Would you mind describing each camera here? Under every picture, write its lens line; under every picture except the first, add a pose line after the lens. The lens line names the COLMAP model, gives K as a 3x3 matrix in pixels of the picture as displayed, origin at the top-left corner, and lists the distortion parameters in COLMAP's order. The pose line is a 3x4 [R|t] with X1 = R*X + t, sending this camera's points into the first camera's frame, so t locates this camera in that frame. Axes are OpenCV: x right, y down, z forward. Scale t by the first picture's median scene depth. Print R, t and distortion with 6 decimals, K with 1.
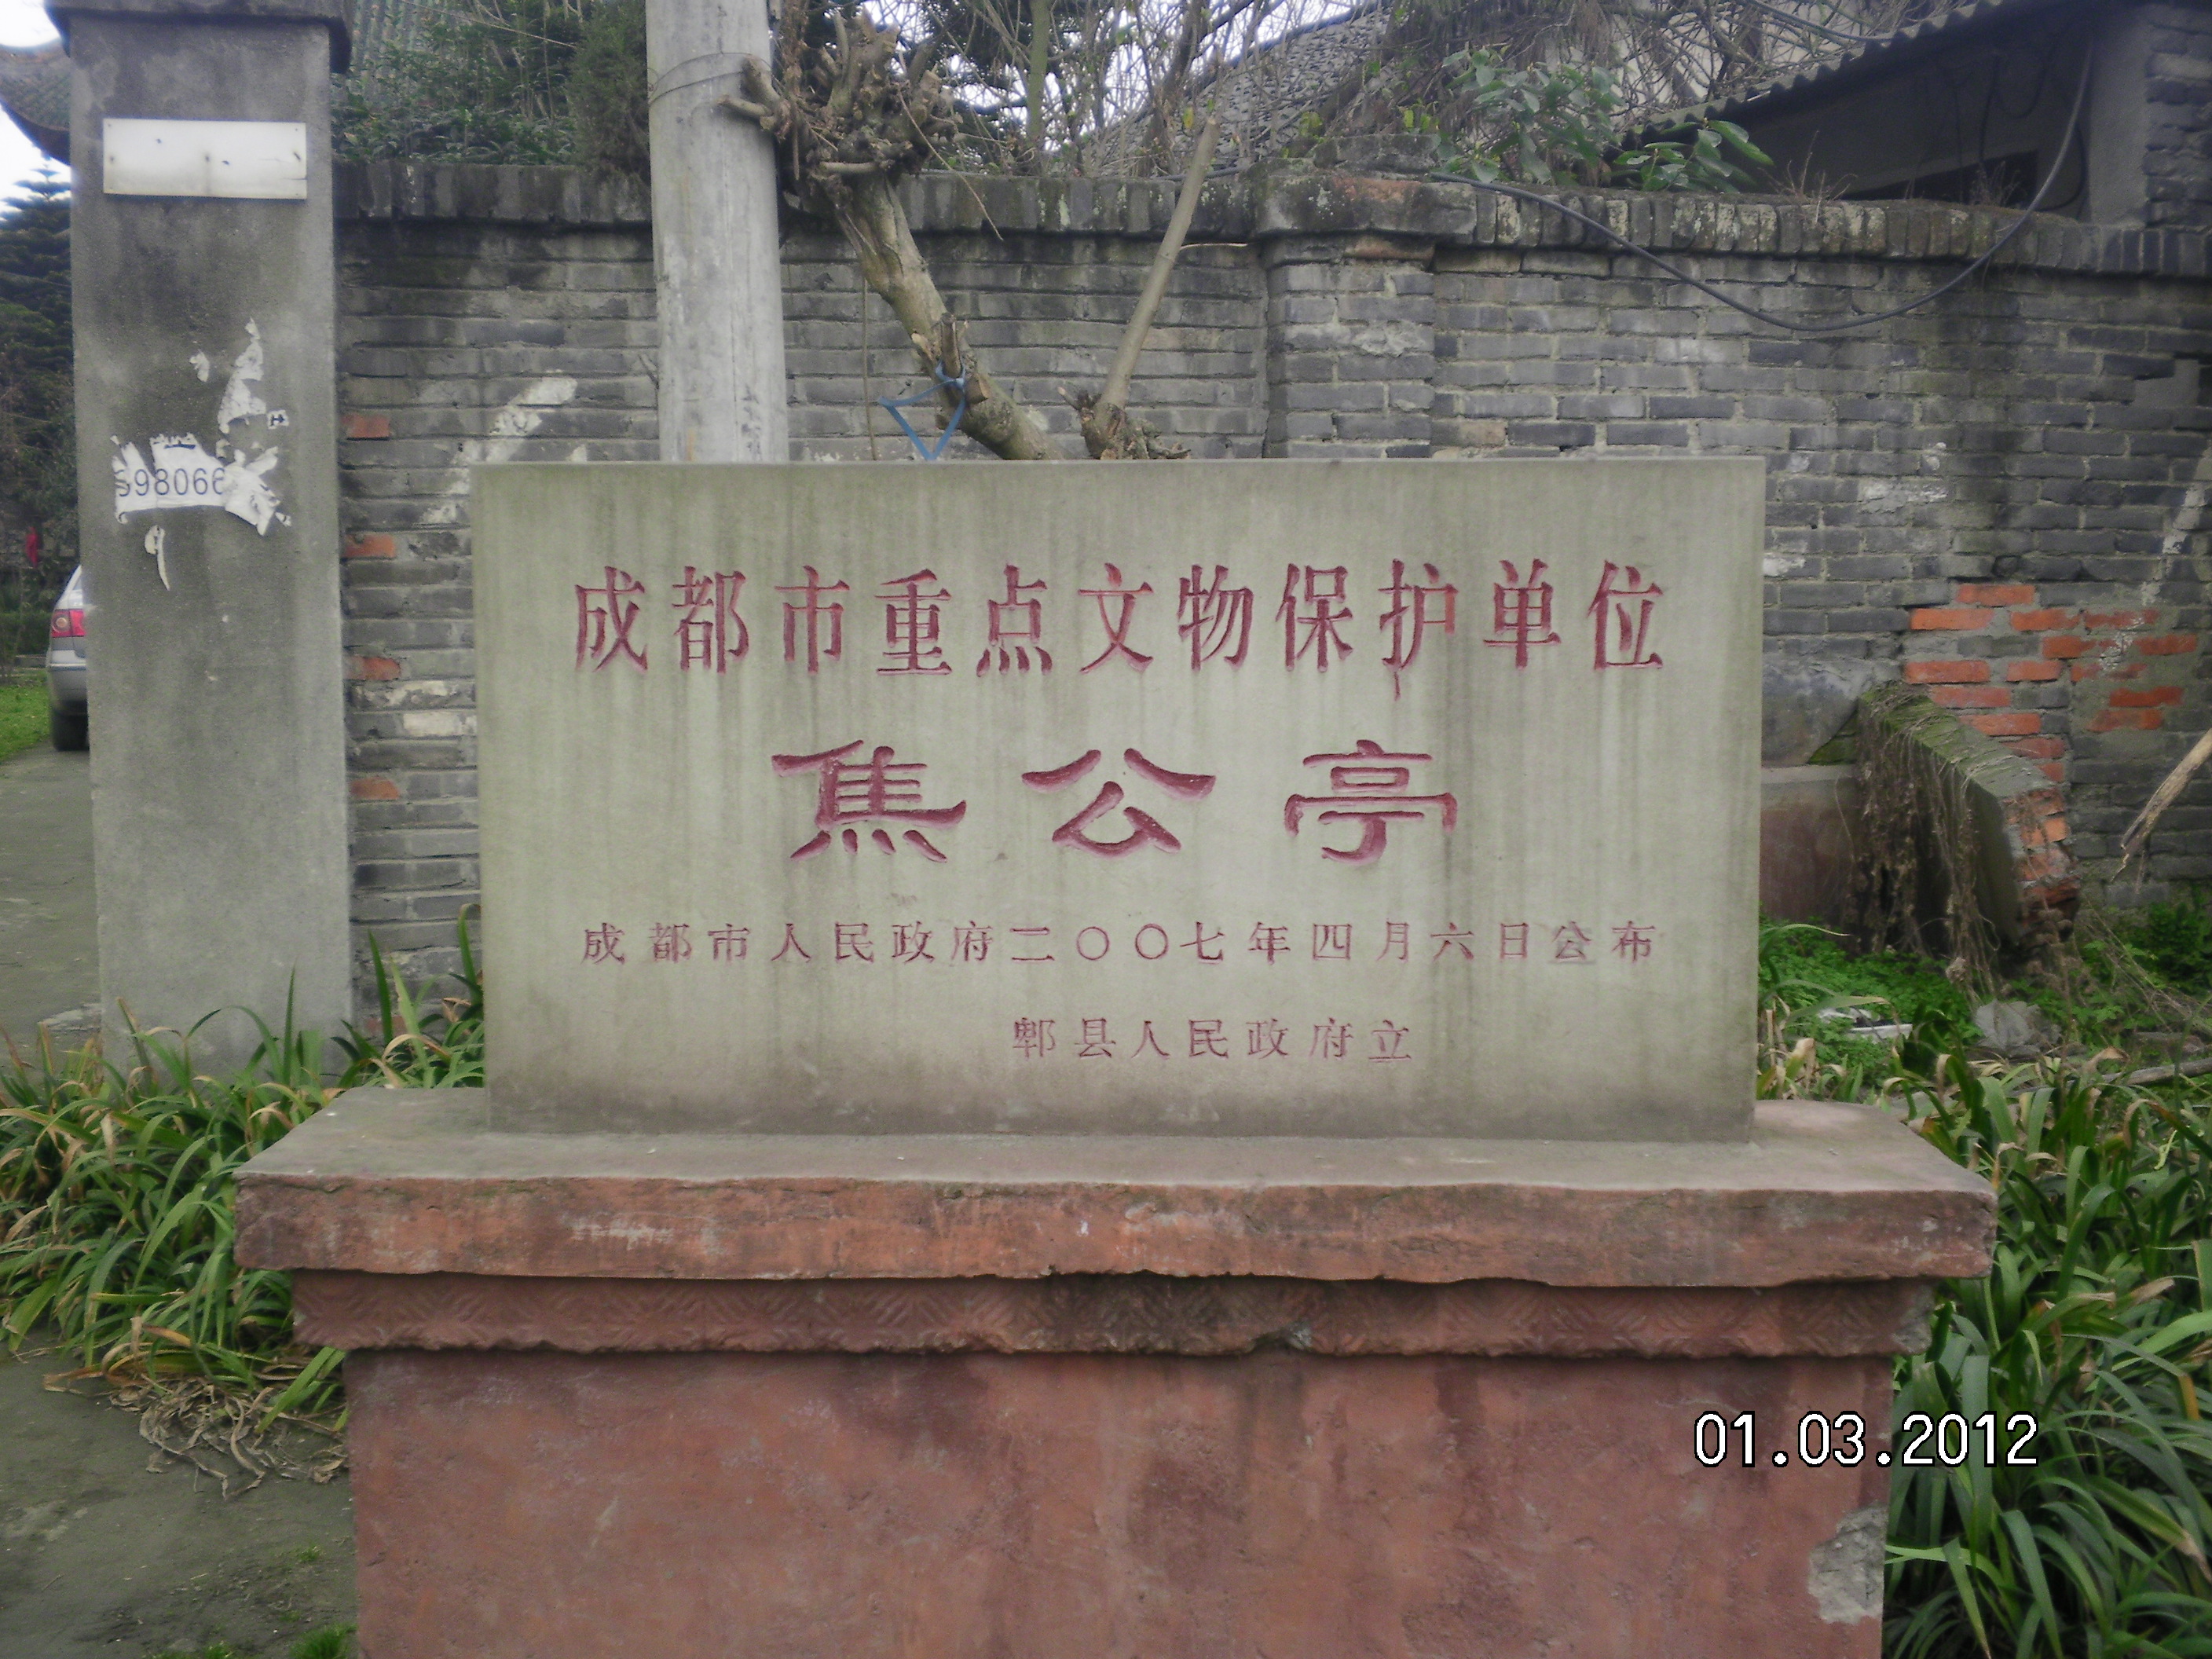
lens RADIAL K [[2701.8, 0, 1106.1], [0, 2701.8, 823.7], [0, 0, 1]] dist [-0.025883, 0.000000]
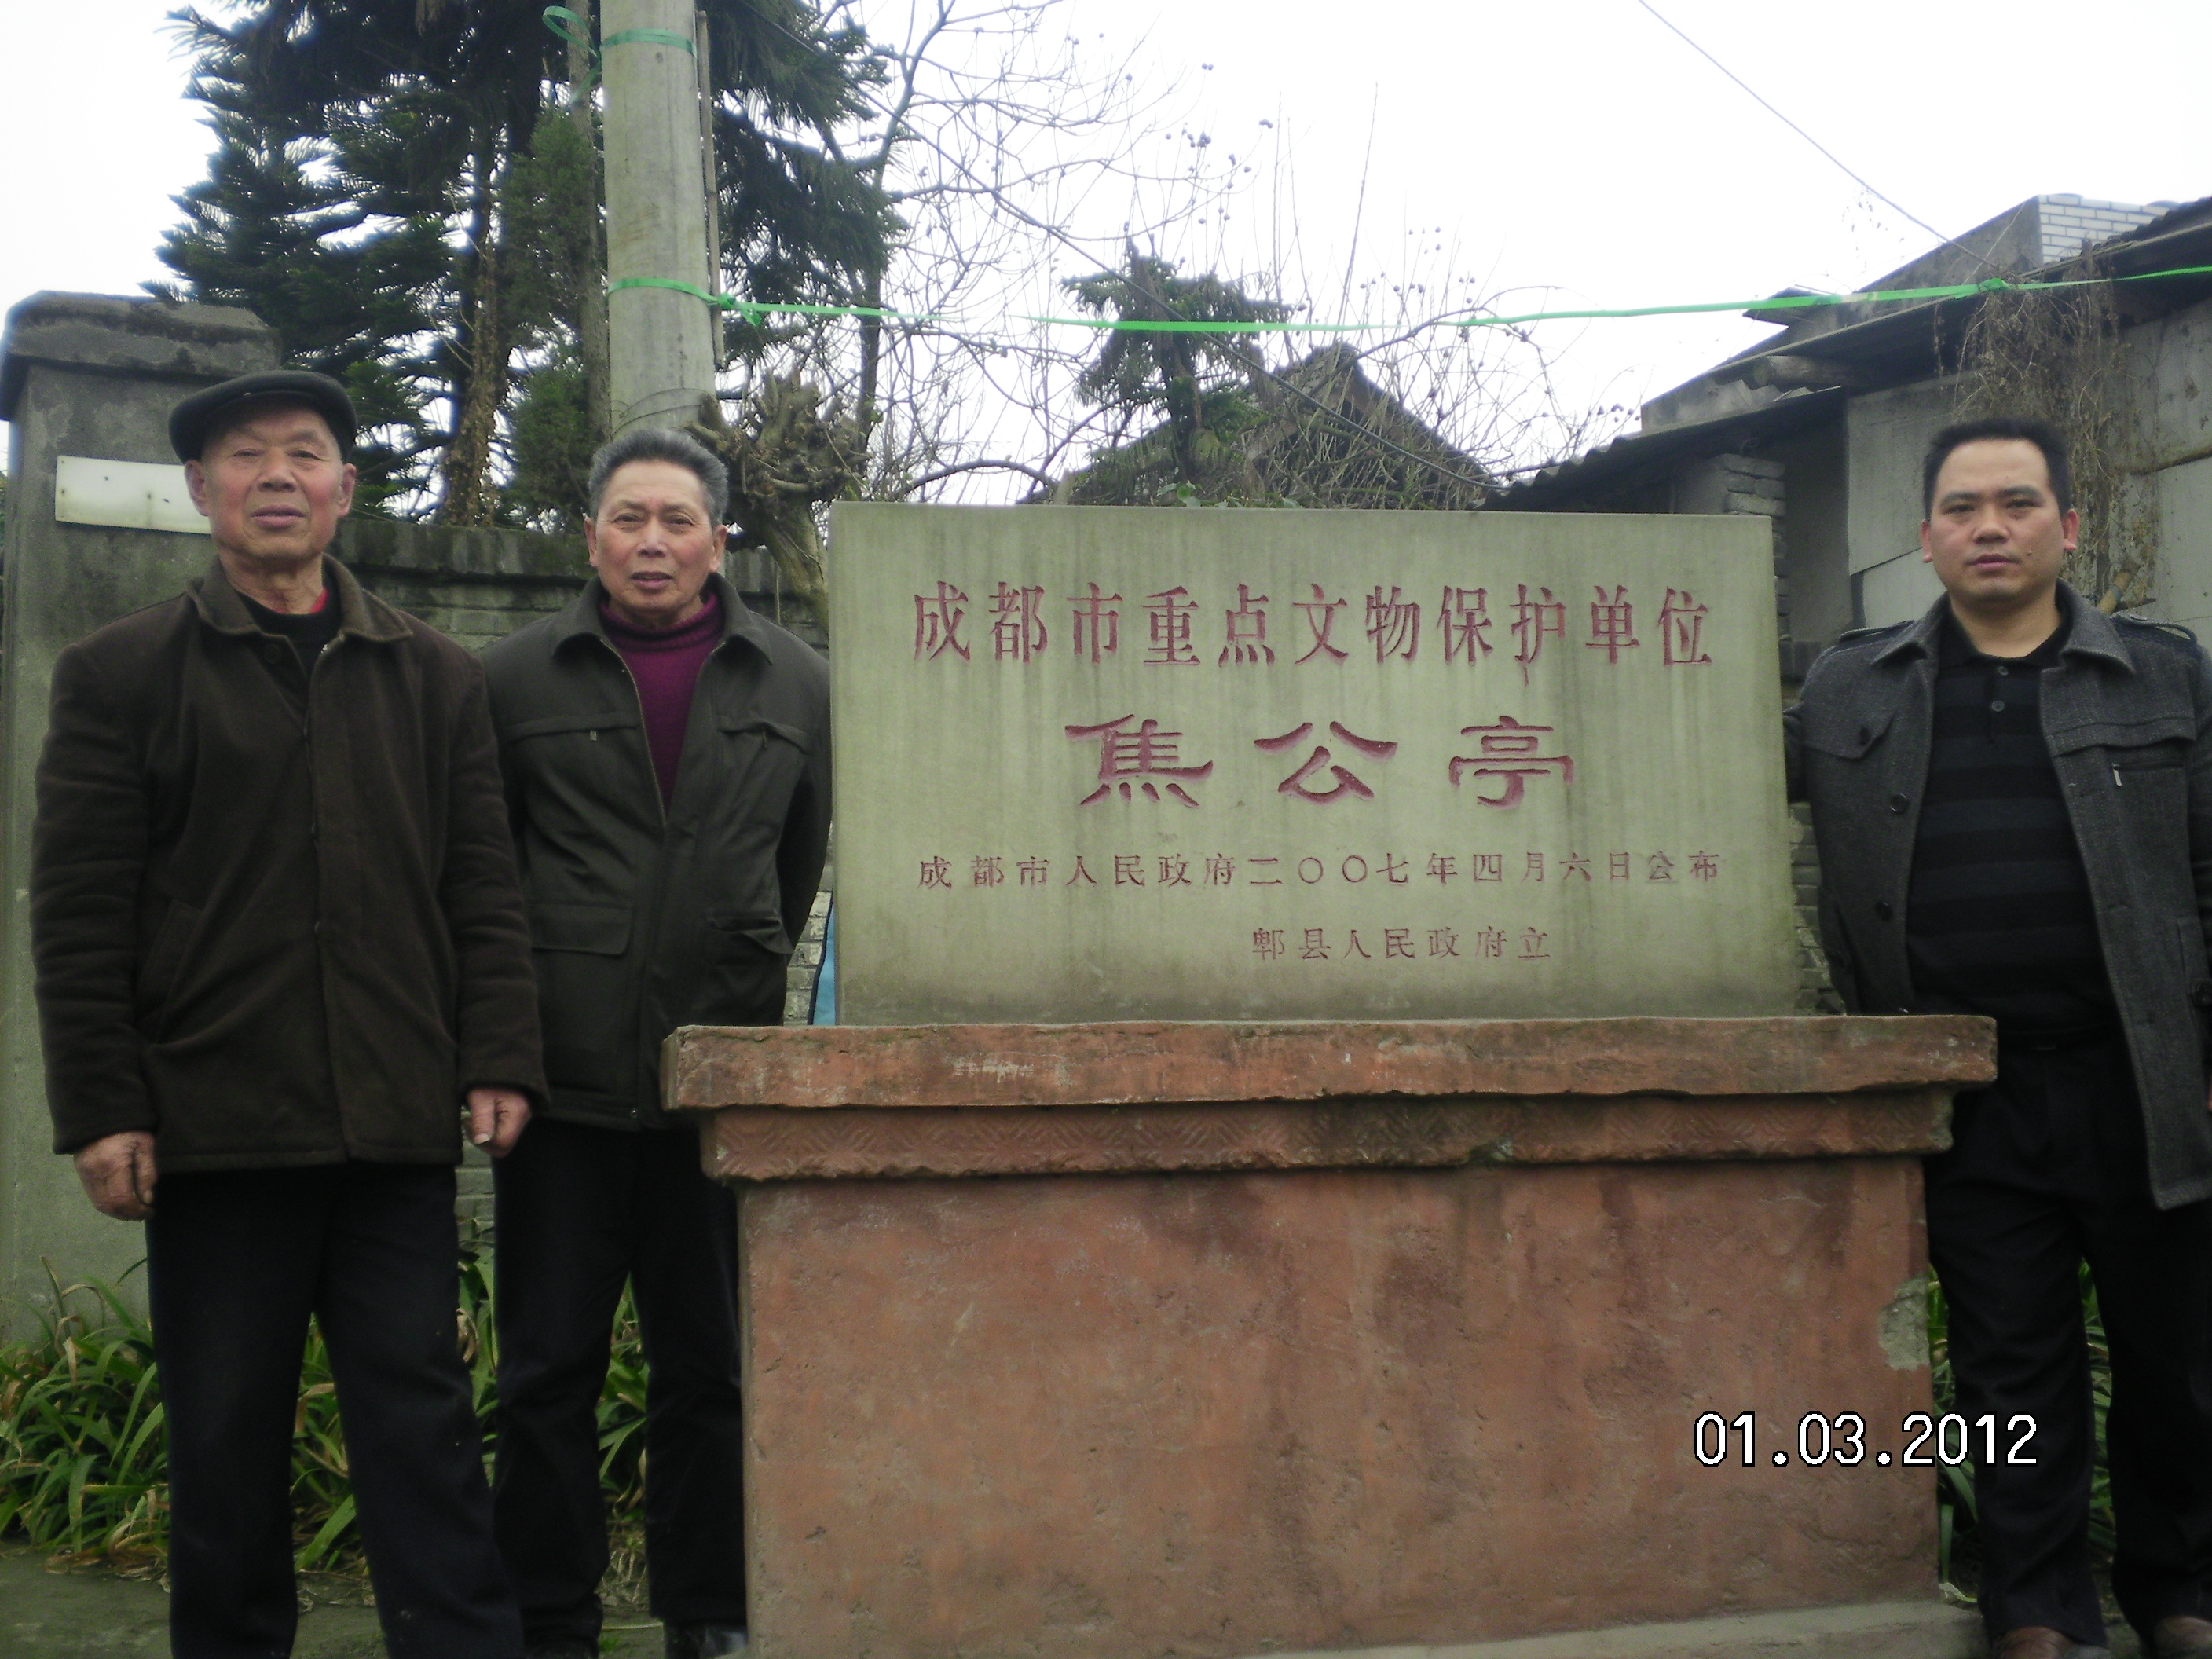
lens RADIAL K [[2701.8, 0, 1018.2], [0, 2701.8, 891.1], [0, 0, 1]] dist [-0.025883, 0.000000]
pose [[0.983520, -0.000021, 0.180802, -0.383579], [0.036400, 0.979547, -0.197897, 0.310372], [-0.177100, 0.201217, 0.963404, -0.228270]]
